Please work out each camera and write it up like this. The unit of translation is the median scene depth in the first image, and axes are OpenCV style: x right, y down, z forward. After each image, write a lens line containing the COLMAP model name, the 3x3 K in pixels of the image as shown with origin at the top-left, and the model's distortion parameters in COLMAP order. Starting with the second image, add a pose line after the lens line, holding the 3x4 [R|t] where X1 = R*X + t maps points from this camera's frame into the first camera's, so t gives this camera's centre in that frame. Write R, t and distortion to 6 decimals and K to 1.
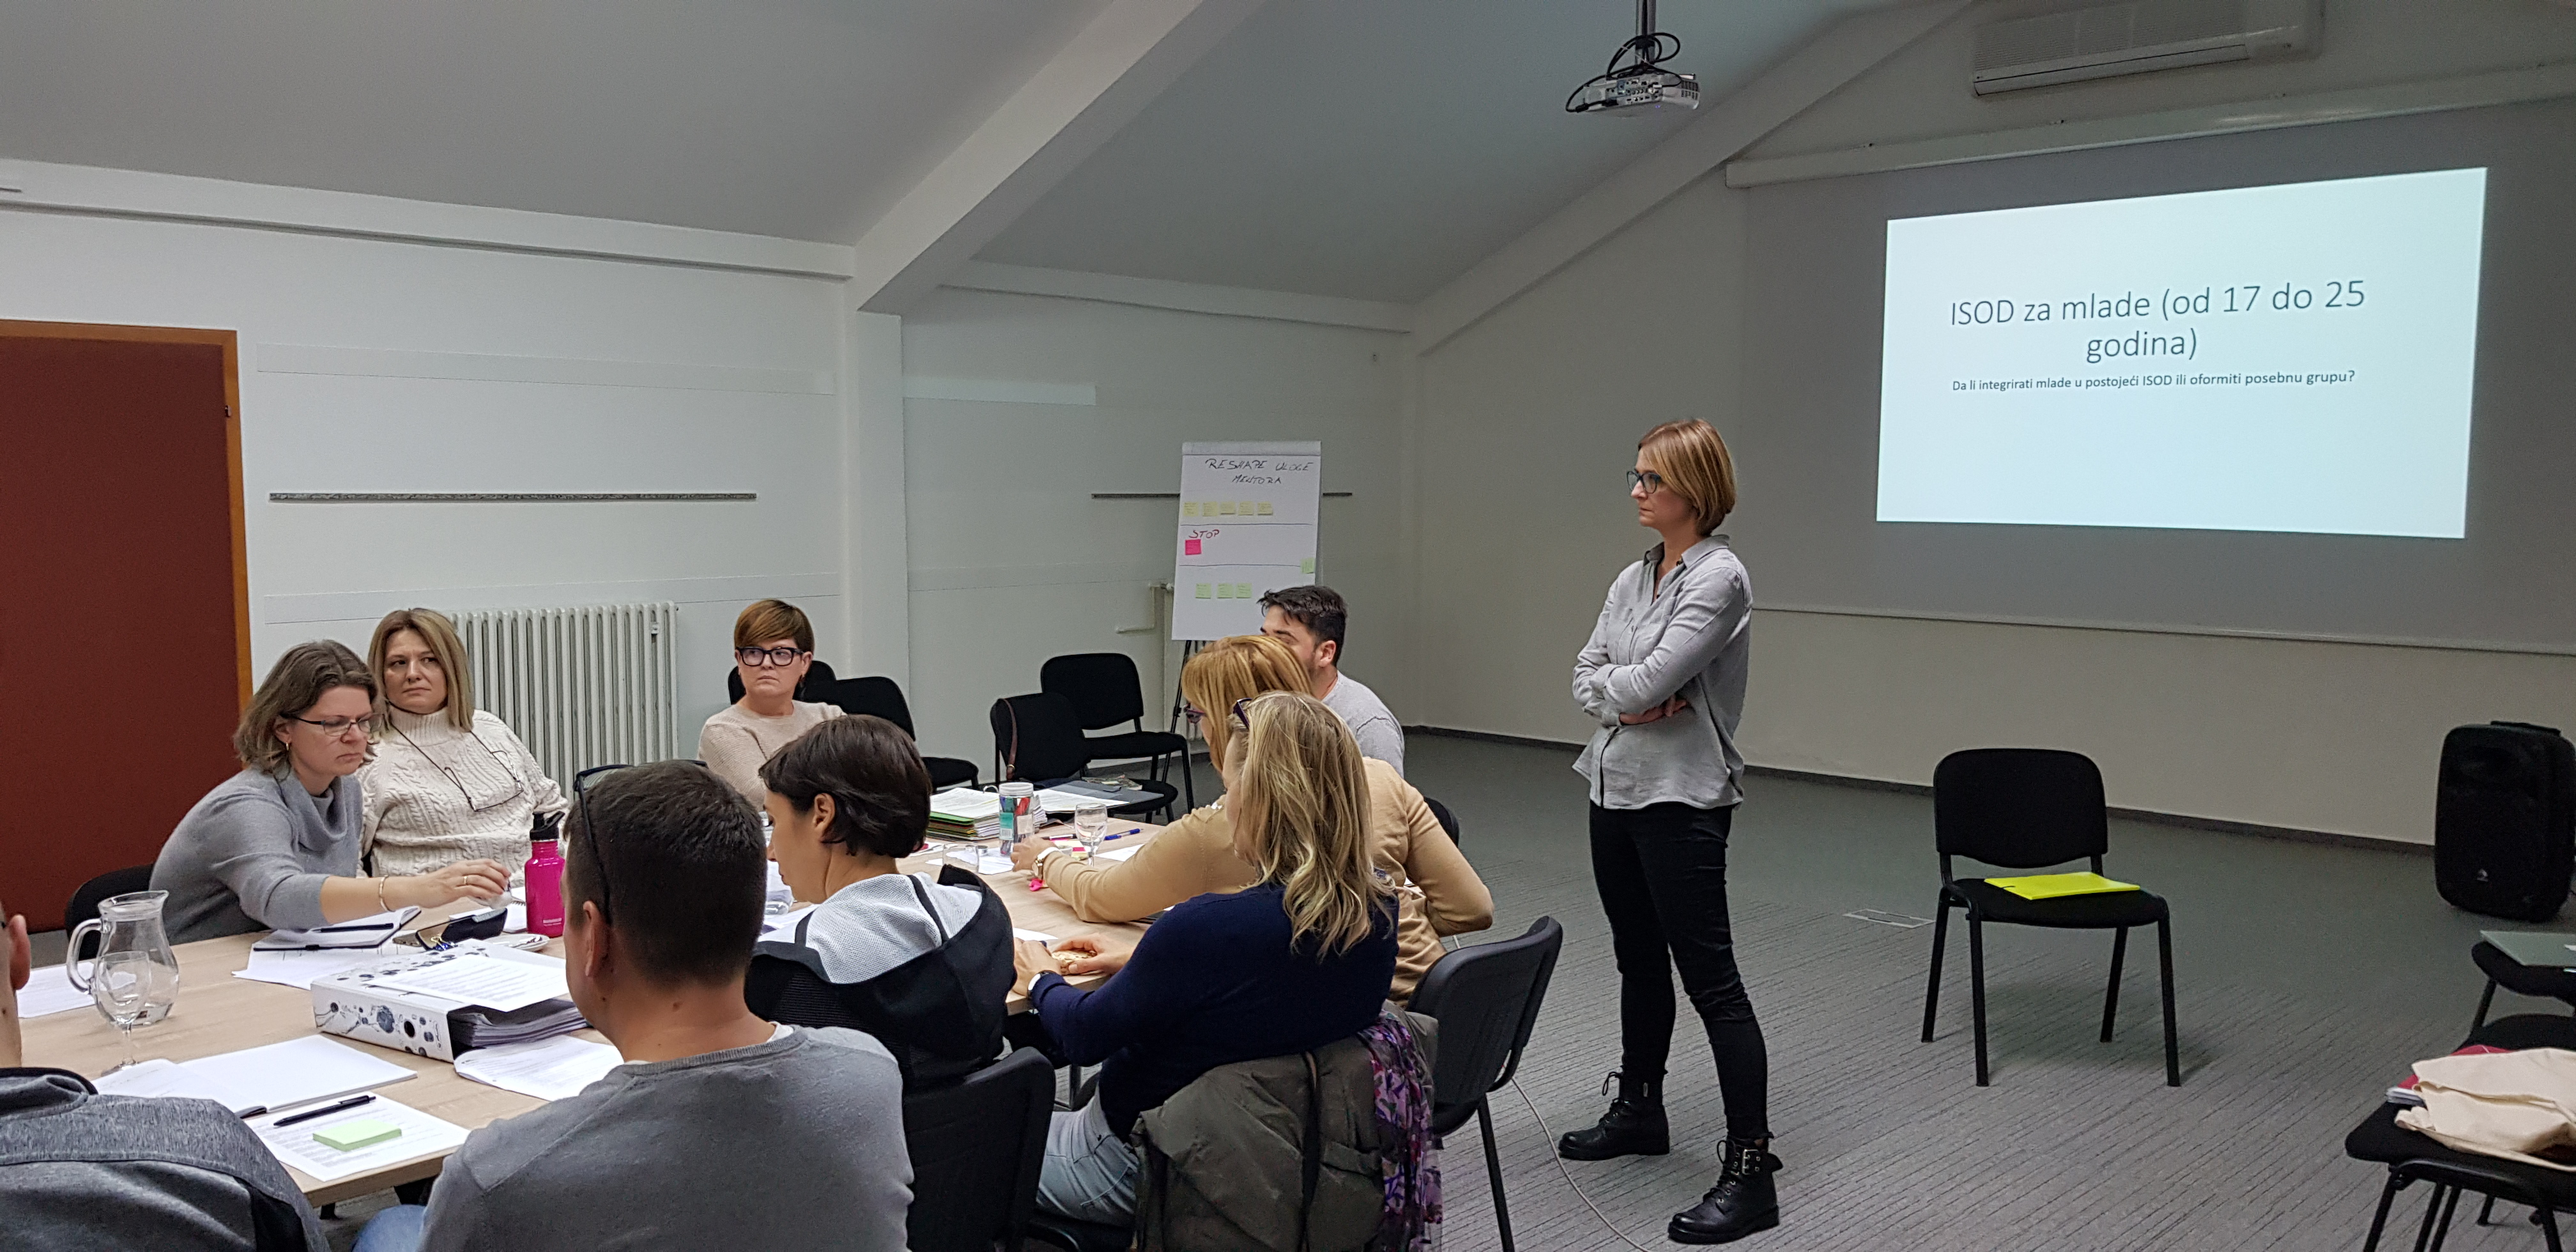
lens RADIAL K [[2026.1, 0, 1244.8], [0, 2026.1, 623.4], [0, 0, 1]] dist [0.080882, -0.122122]
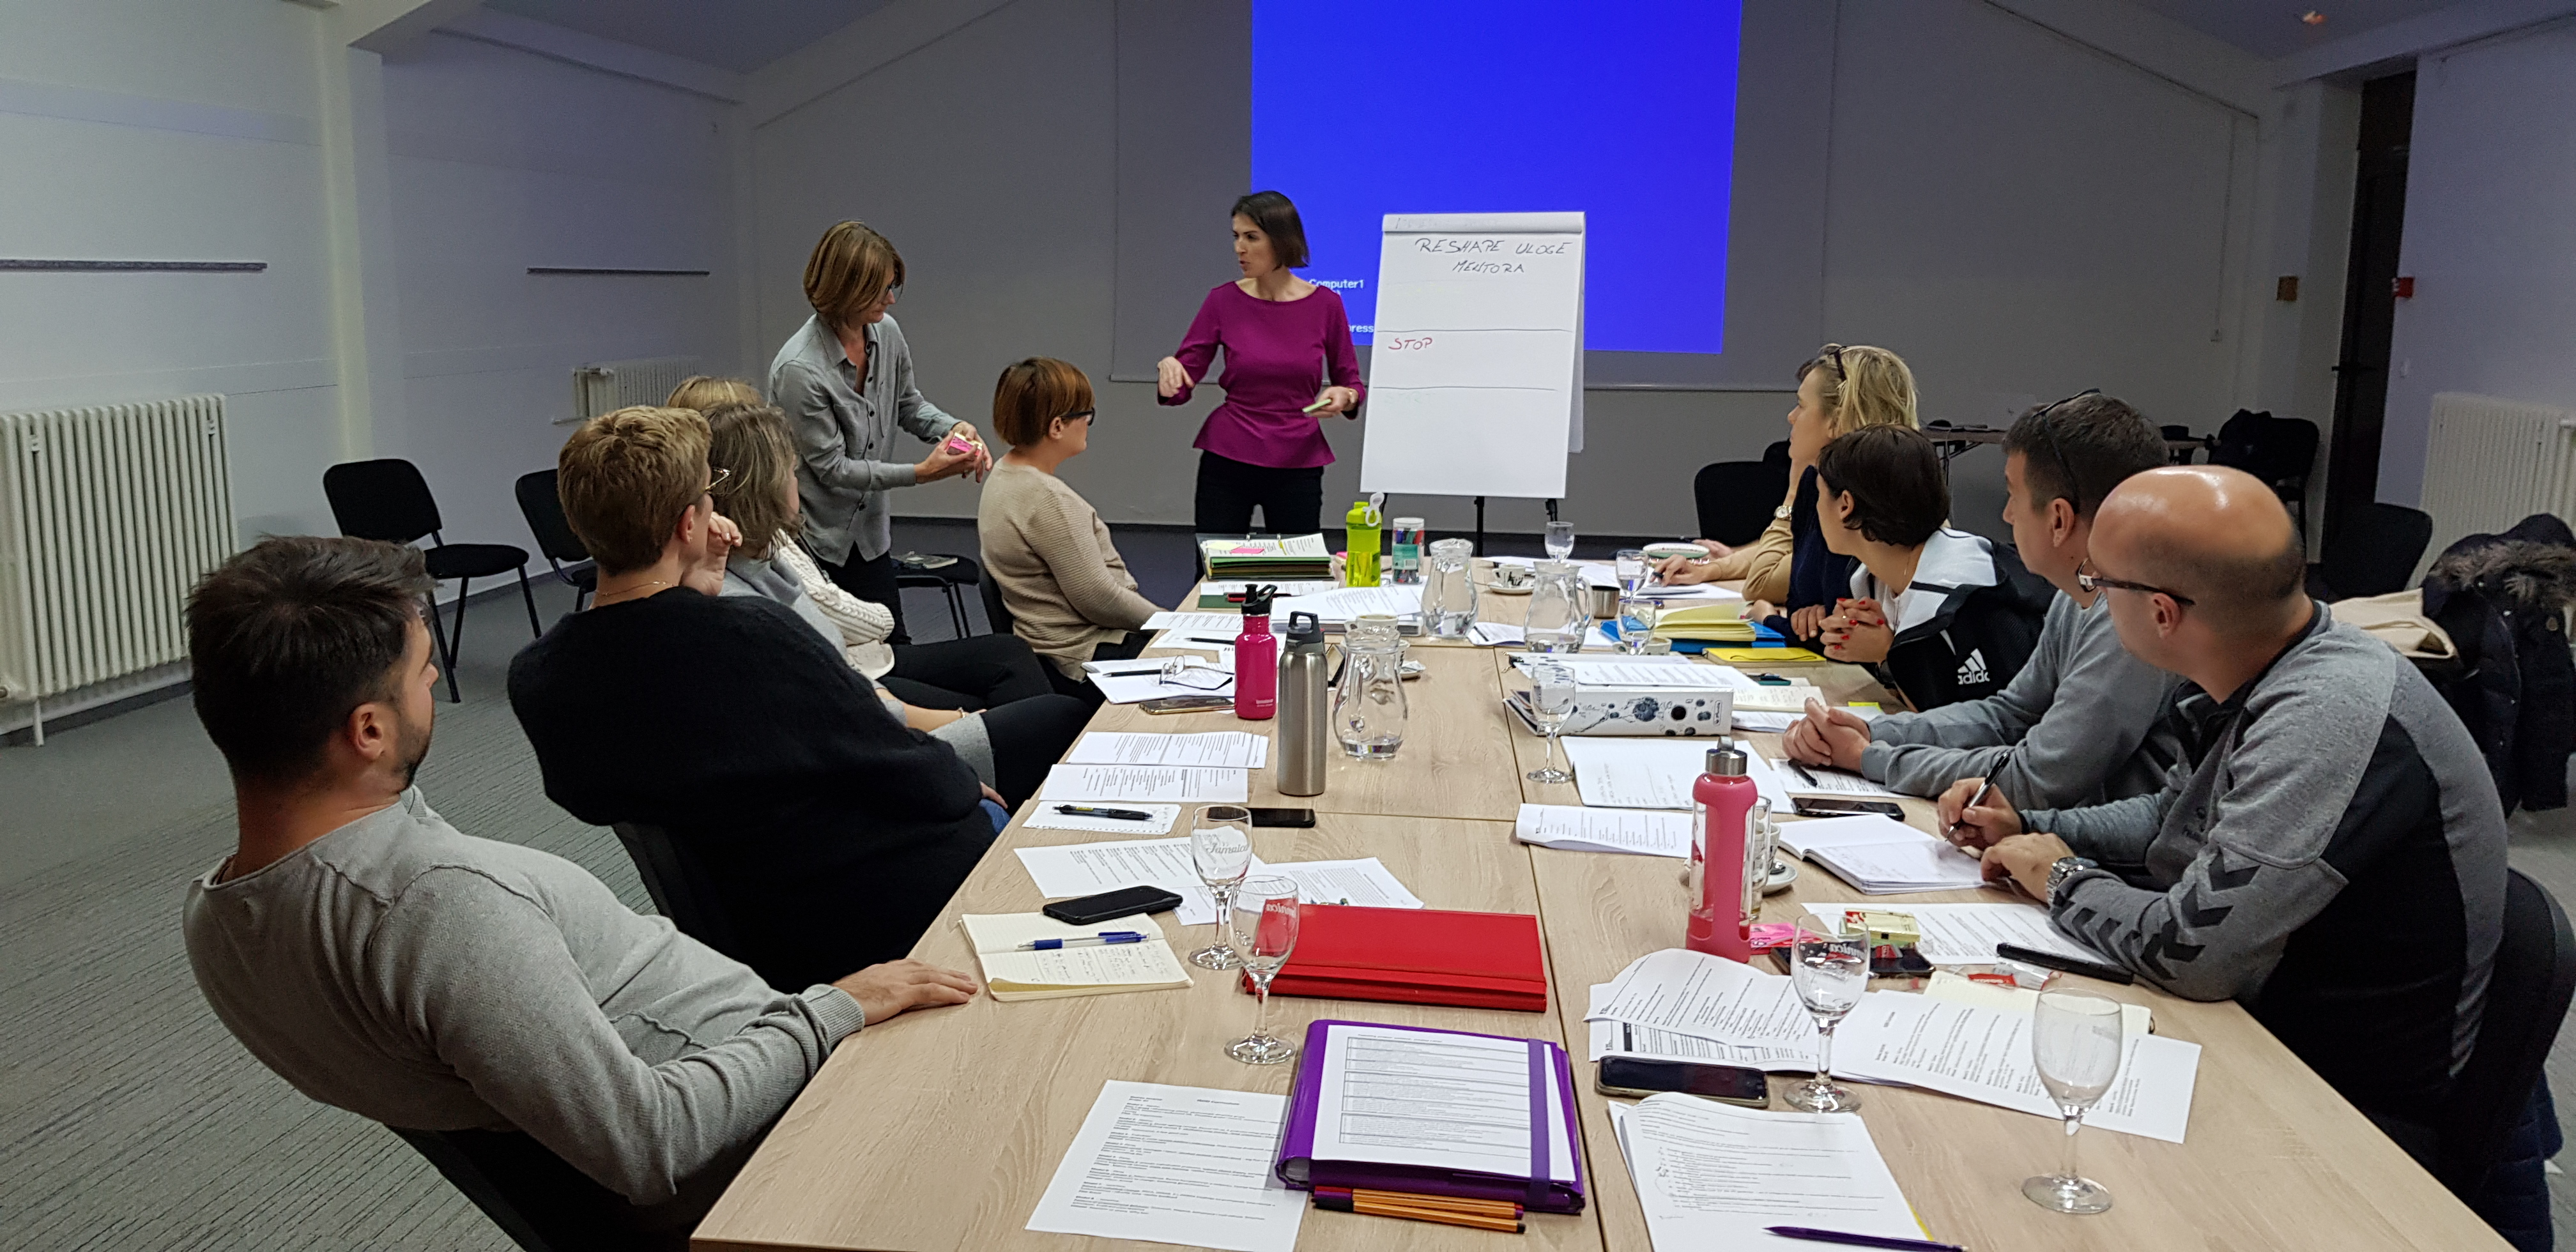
lens RADIAL K [[2026.1, 0, 1244.8], [0, 2026.1, 623.4], [0, 0, 1]] dist [0.080882, -0.122122]
pose [[0.810017, -0.094767, 0.578698, -0.416600], [0.038196, 0.993286, 0.109196, 0.005921], [-0.585161, -0.066347, 0.808199, 0.080121]]
